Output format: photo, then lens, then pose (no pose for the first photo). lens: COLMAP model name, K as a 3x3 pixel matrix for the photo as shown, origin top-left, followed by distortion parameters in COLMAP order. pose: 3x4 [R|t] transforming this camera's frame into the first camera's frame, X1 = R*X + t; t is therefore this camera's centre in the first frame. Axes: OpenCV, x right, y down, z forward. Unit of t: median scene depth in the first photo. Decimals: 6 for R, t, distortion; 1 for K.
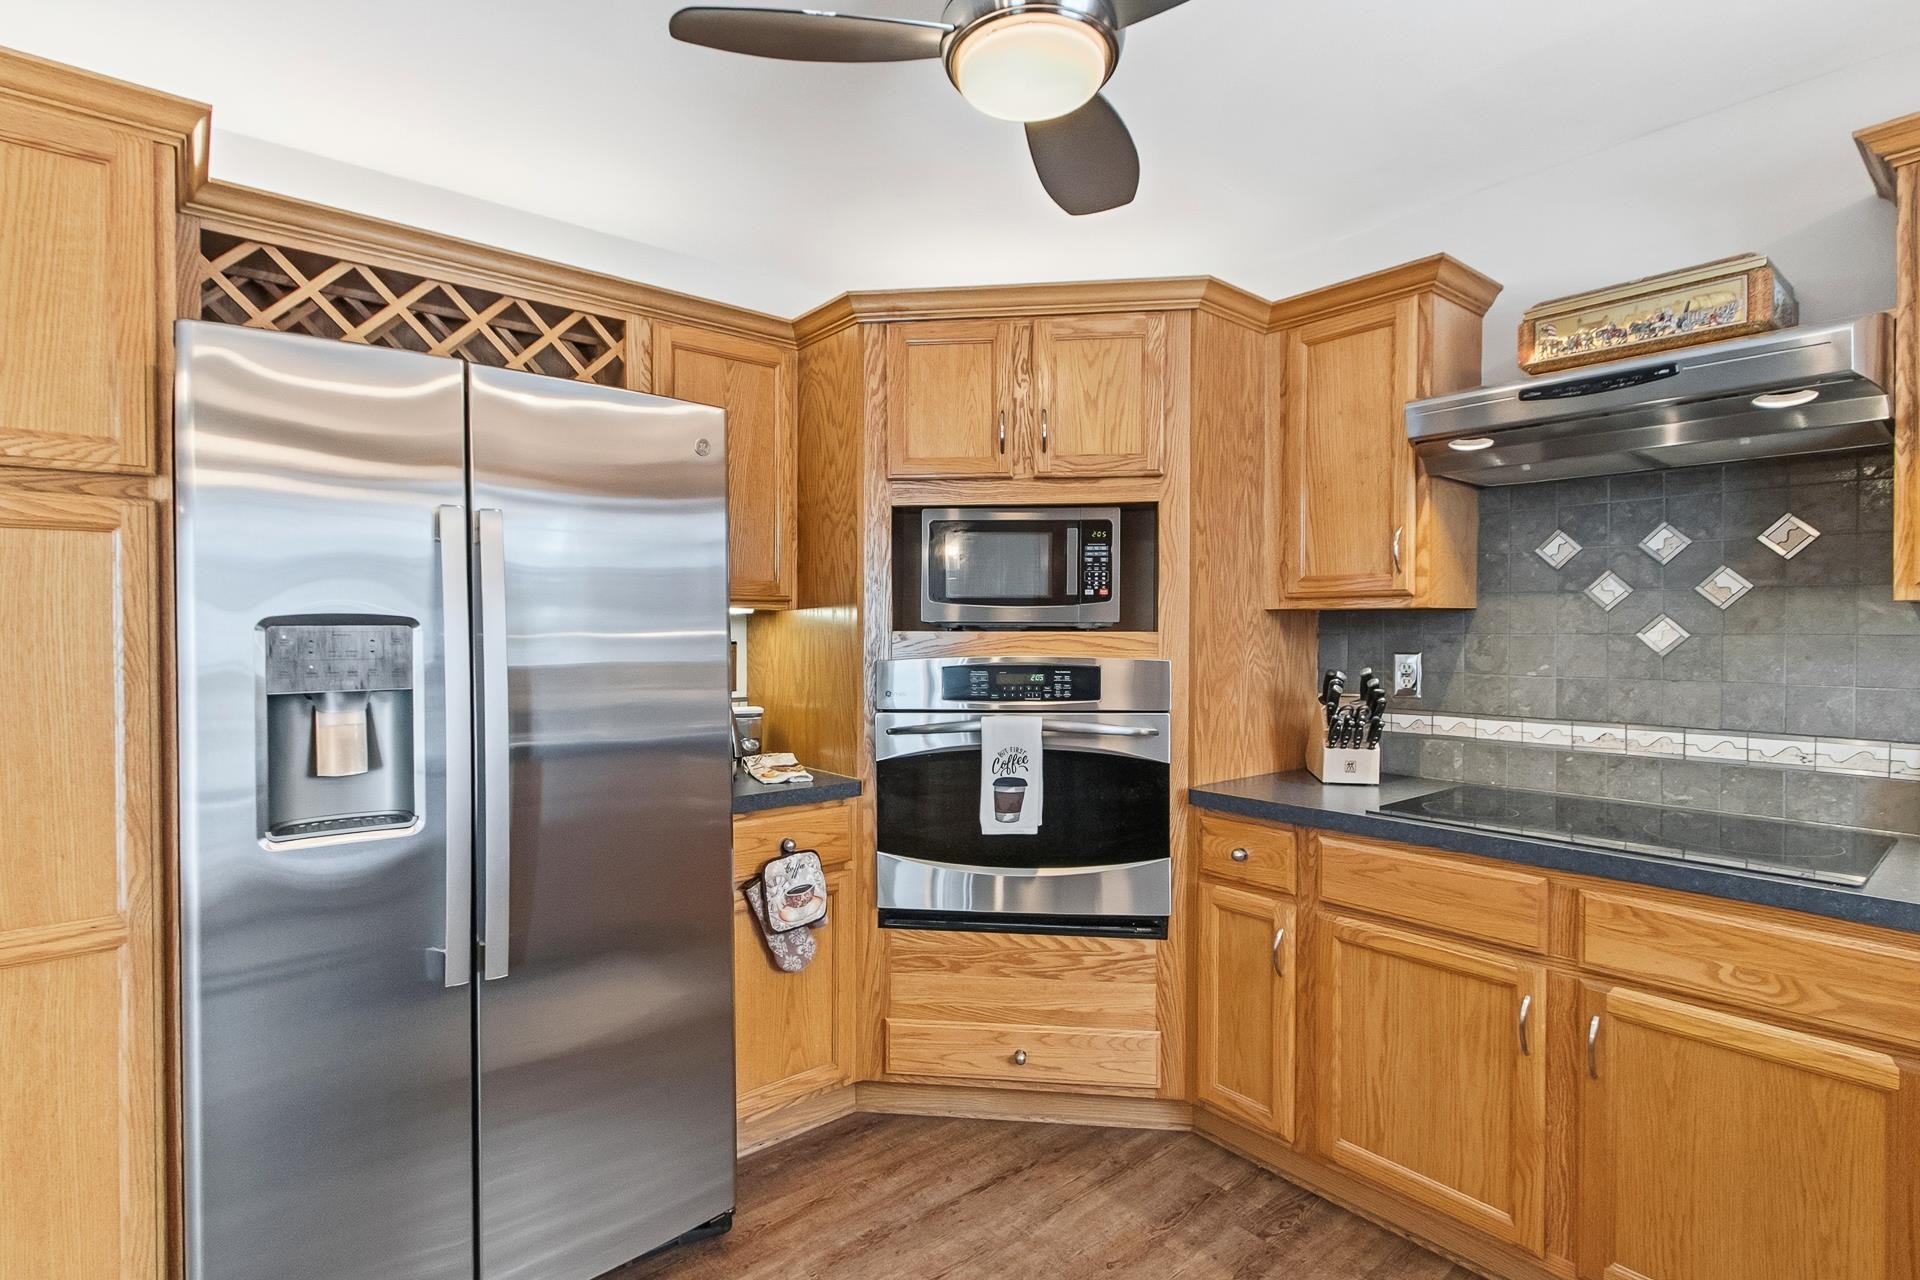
lens RADIAL K [[897.3, 0, 897.2], [0, 897.3, 642.4], [0, 0, 1]] dist [0.004787, -0.000902]
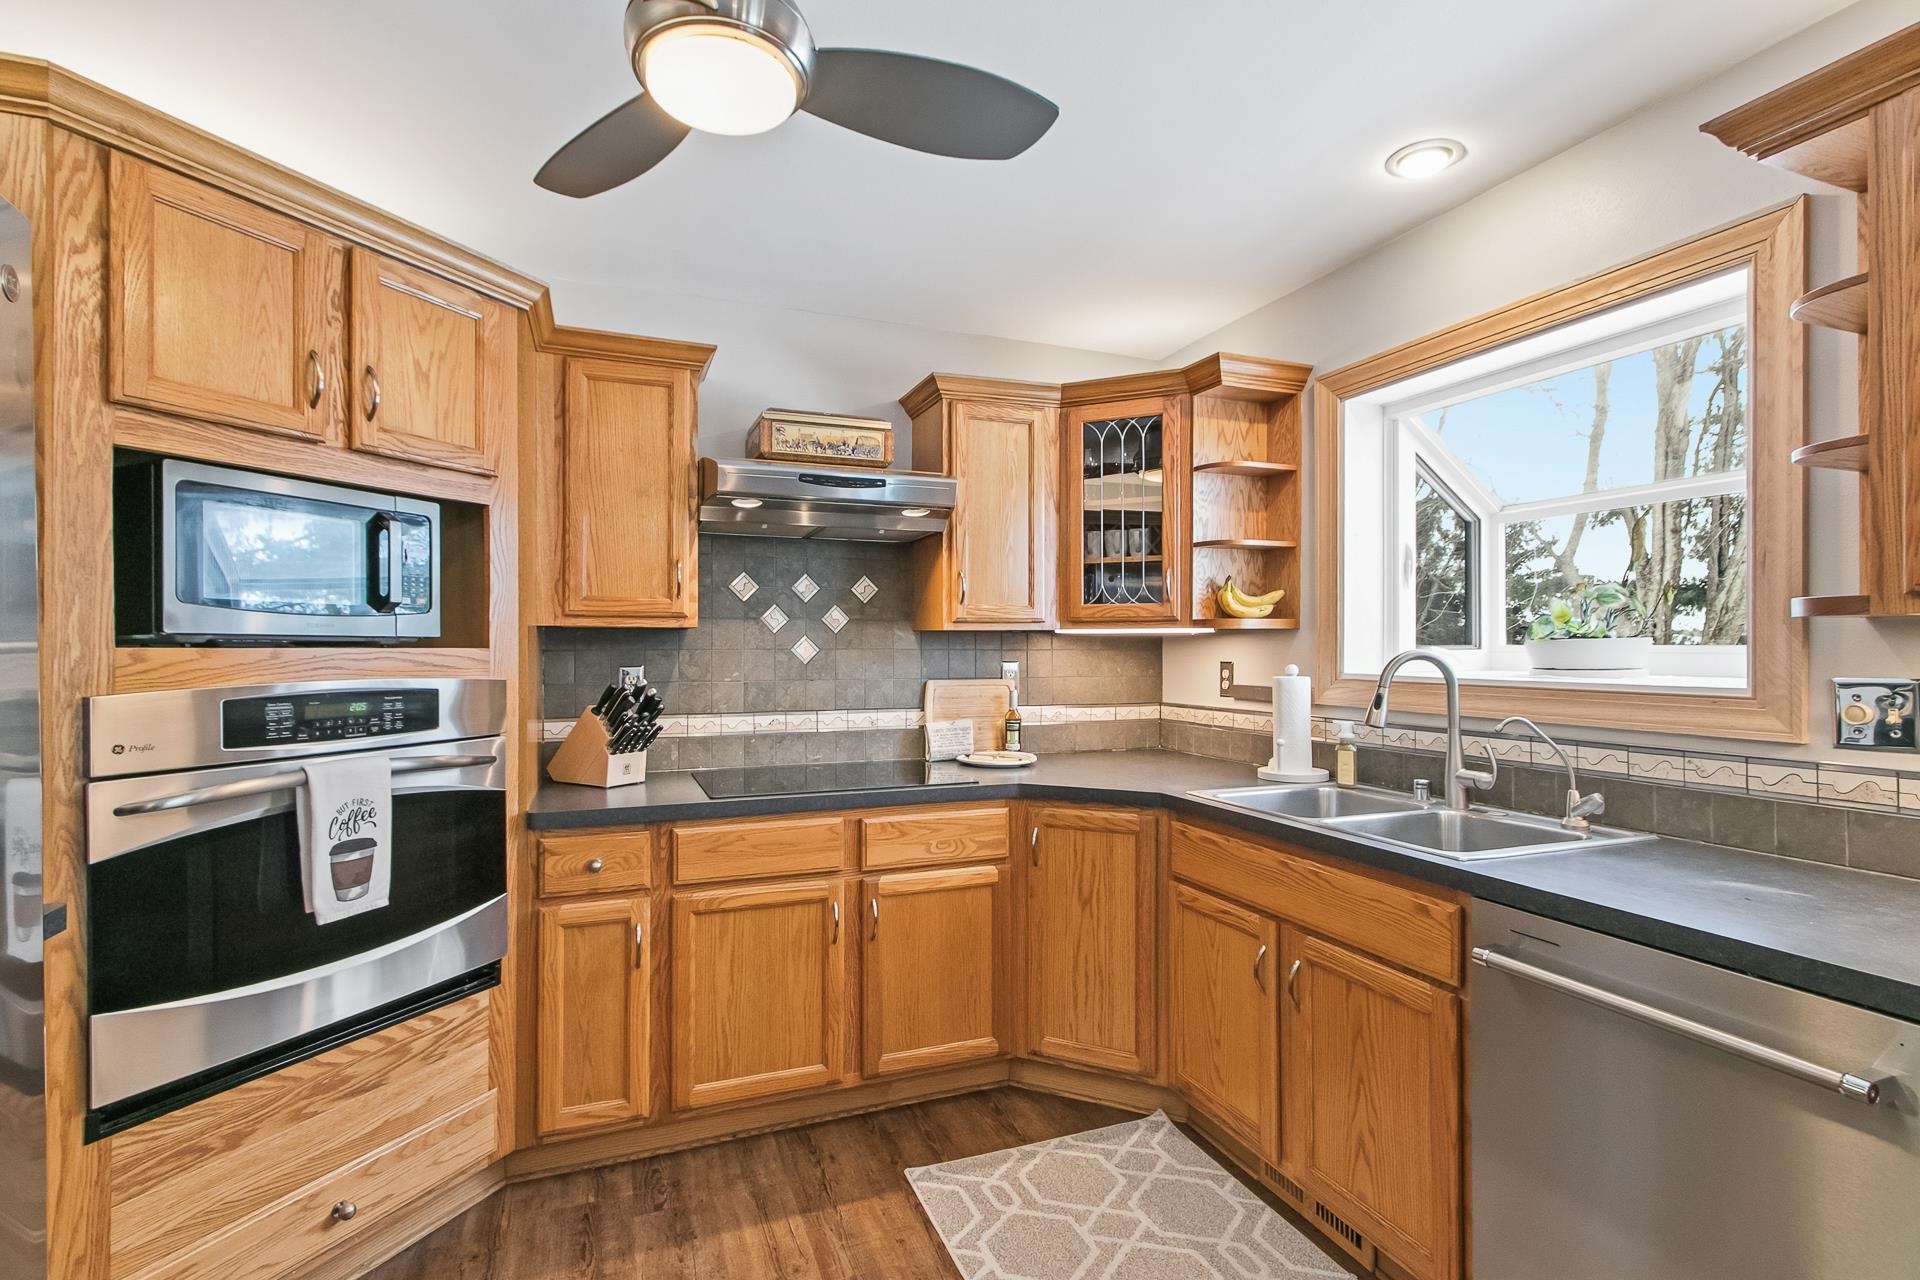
lens RADIAL K [[897.3, 0, 952.5], [0, 897.3, 646.6], [0, 0, 1]] dist [0.004787, -0.000902]
pose [[0.305837, 0.000271, 0.952084, -0.452287], [0.014468, 0.999883, -0.004932, -0.002112], [-0.951974, 0.015283, 0.305798, 0.287781]]
